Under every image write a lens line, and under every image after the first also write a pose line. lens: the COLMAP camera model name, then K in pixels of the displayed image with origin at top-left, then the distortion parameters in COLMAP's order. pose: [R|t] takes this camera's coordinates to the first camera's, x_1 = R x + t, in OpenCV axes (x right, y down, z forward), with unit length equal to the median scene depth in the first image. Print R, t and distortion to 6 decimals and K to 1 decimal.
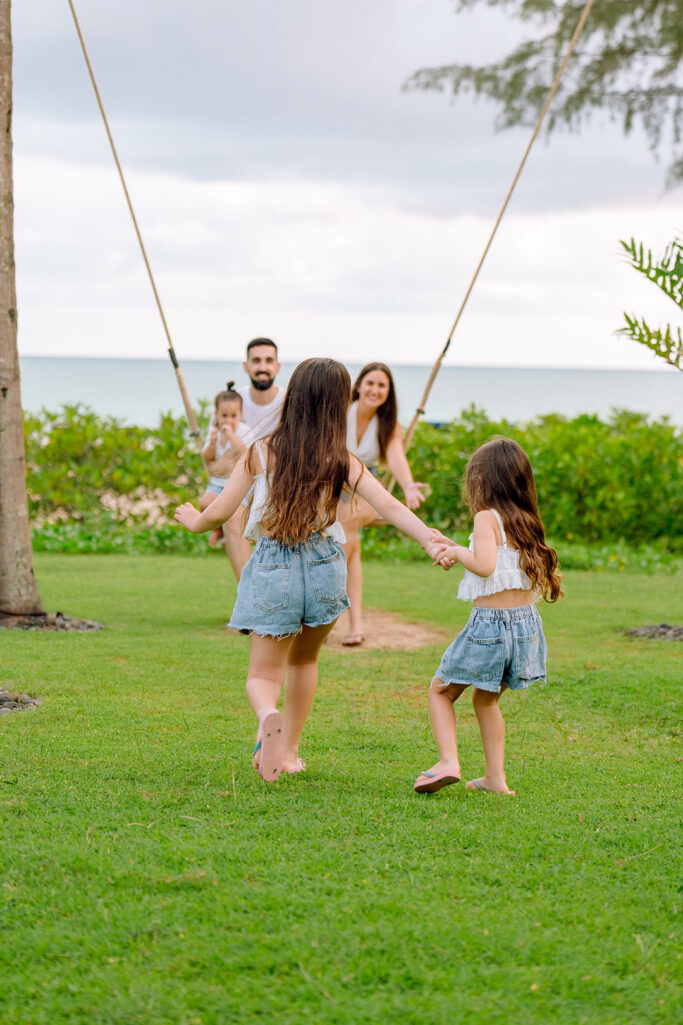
lens RADIAL K [[2750.7, 0, 398.8], [0, 2750.7, 543.3], [0, 0, 1]] dist [0.068088, -0.361326]
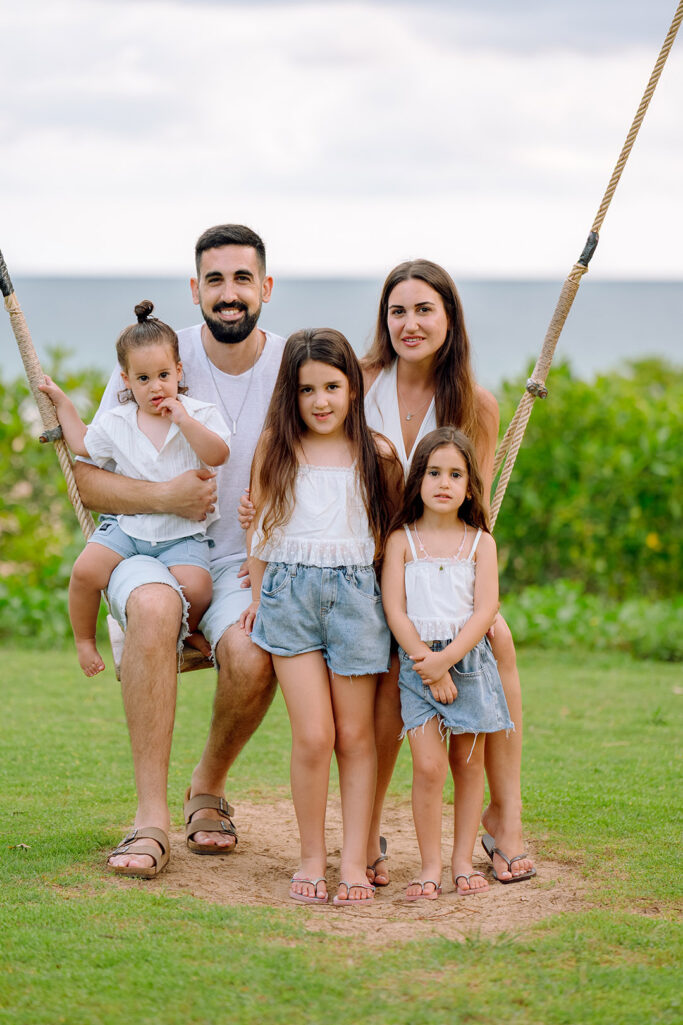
lens RADIAL K [[4115.6, 0, 341.5], [0, 4115.6, 512.5], [0, 0, 1]] dist [-0.013246, 0.117643]
pose [[0.999903, -0.013219, -0.004291, -0.010965], [0.013188, 0.999887, -0.007275, -0.012538], [0.004387, 0.007217, 0.999964, 0.175051]]
